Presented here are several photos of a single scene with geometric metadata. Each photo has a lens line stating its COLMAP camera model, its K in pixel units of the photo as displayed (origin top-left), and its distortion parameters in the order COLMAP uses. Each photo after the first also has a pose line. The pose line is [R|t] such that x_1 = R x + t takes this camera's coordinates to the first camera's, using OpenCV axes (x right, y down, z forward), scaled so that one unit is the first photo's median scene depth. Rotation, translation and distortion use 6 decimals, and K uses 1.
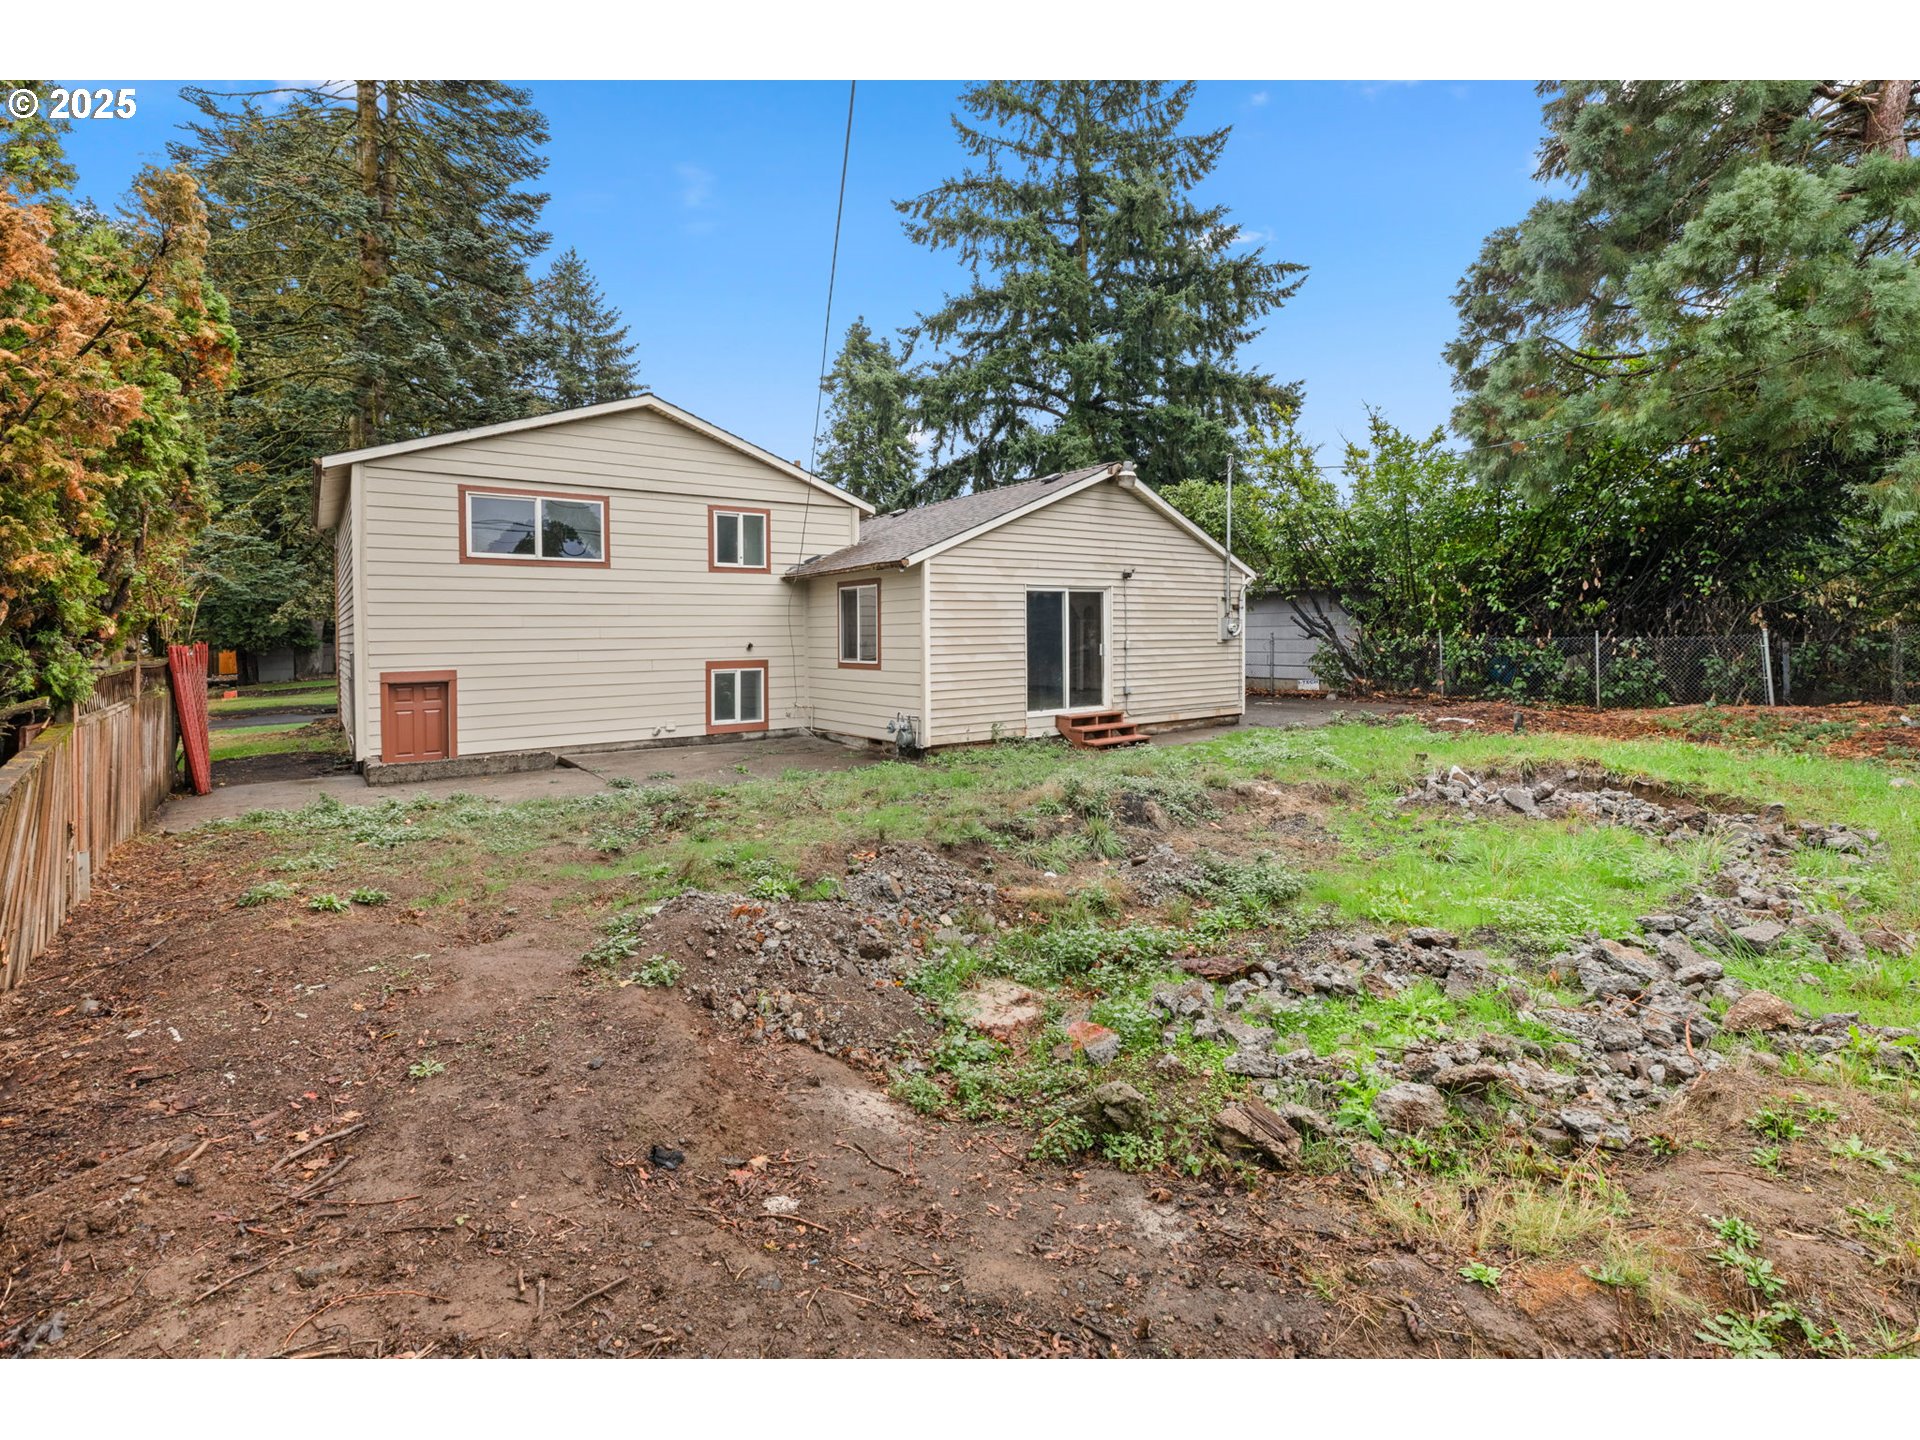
lens RADIAL K [[864.6, 0, 956.8], [0, 864.6, 708.2], [0, 0, 1]] dist [0.003124, 0.000032]
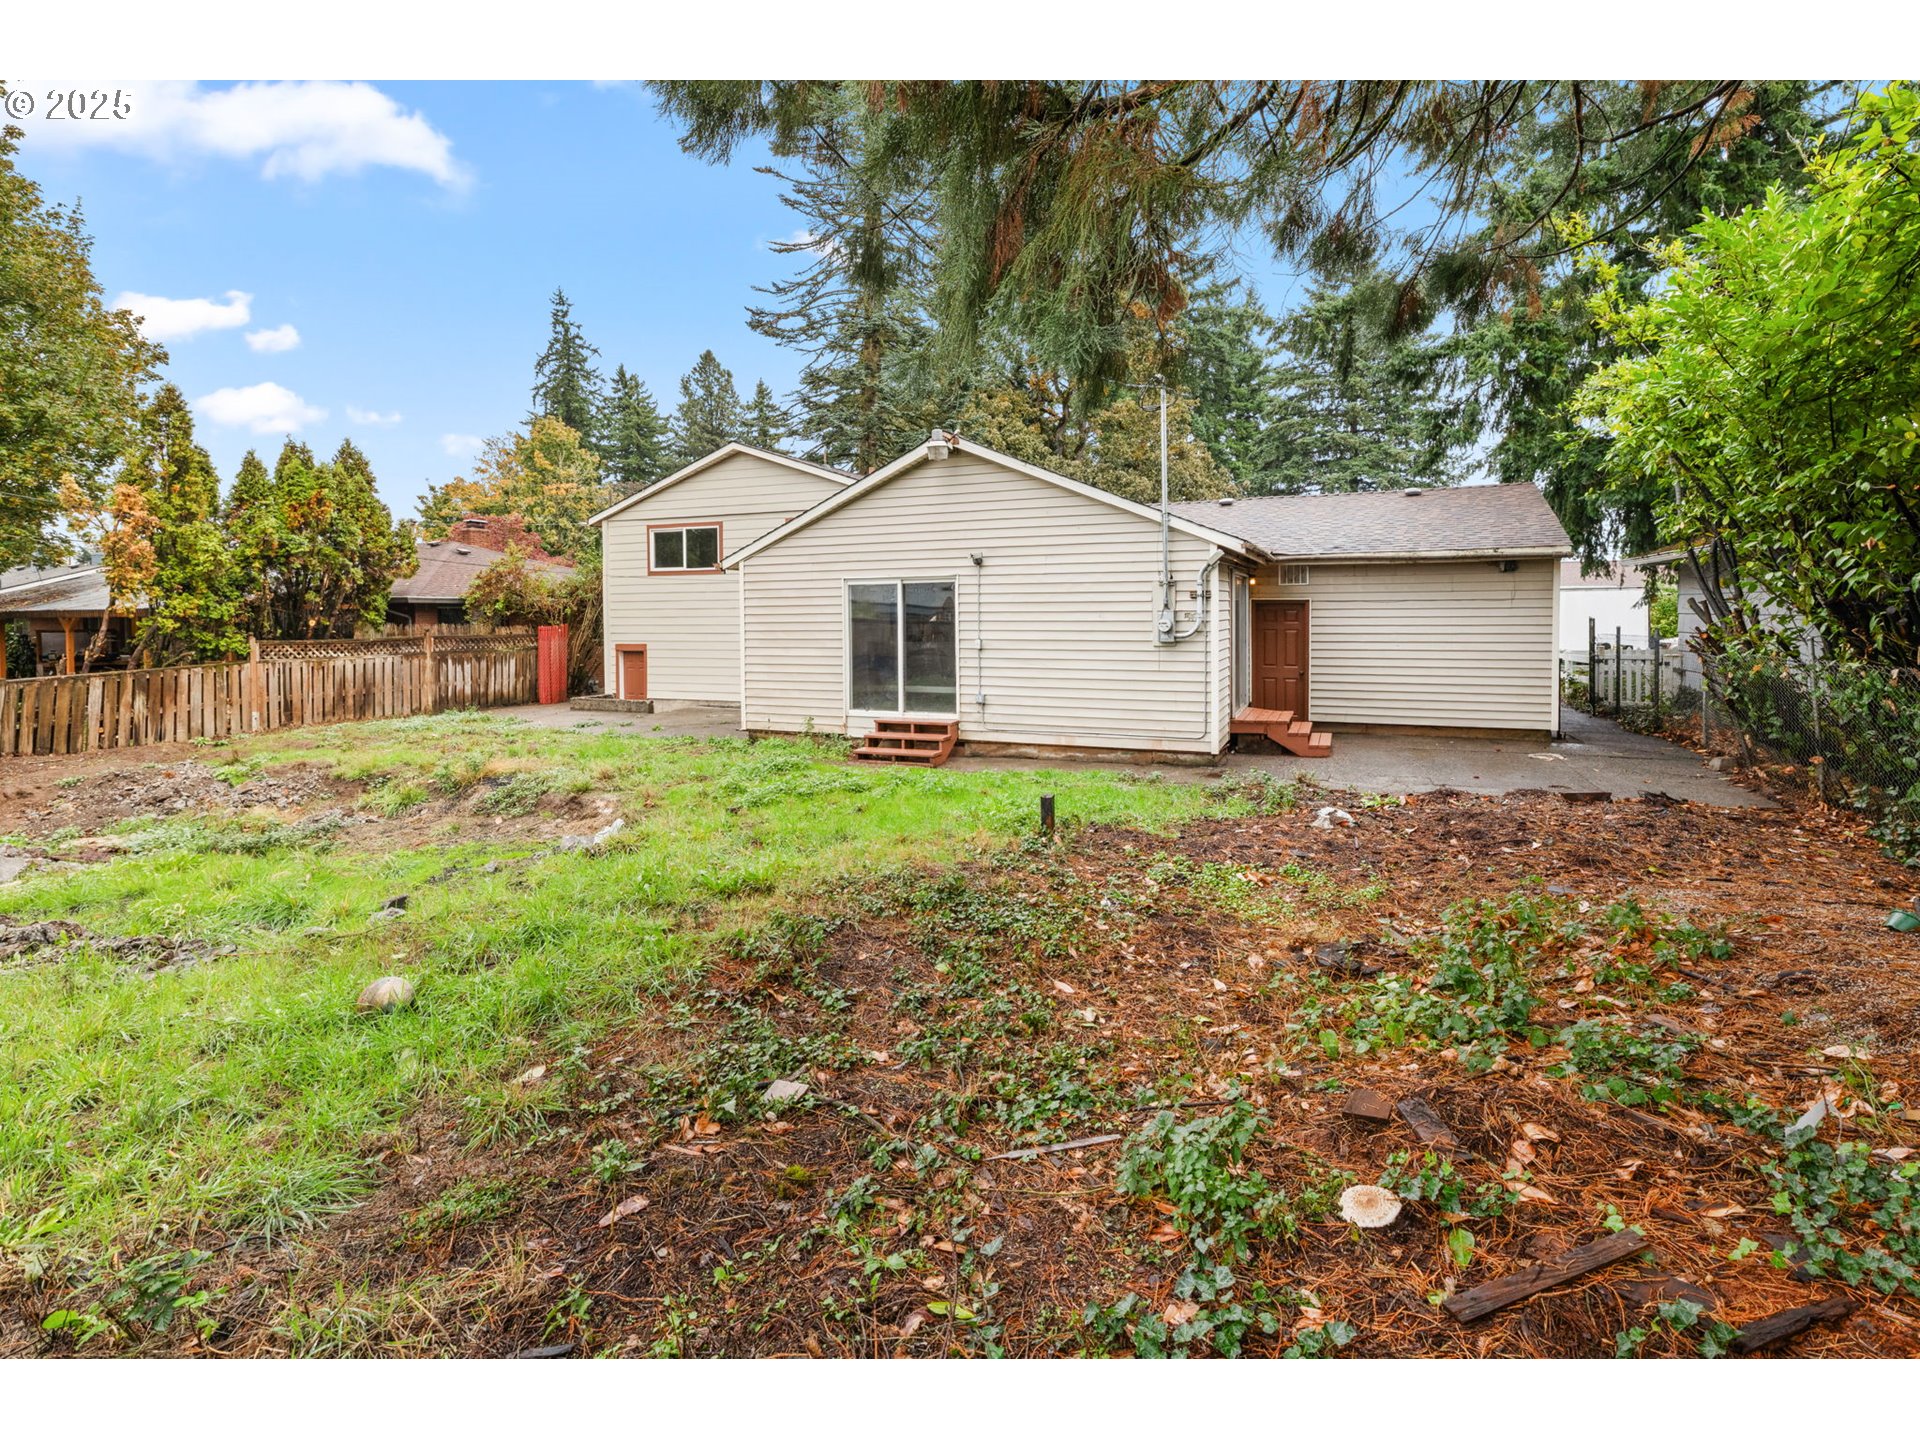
lens RADIAL K [[863.7, 0, 964.5], [0, 863.7, 727.0], [0, 0, 1]] dist [0.001969, 0.000351]
pose [[0.532733, 0.119632, -0.837785, 0.963419], [-0.072402, 0.992771, 0.095724, -0.078748], [0.843181, 0.009662, 0.537544, 0.581779]]
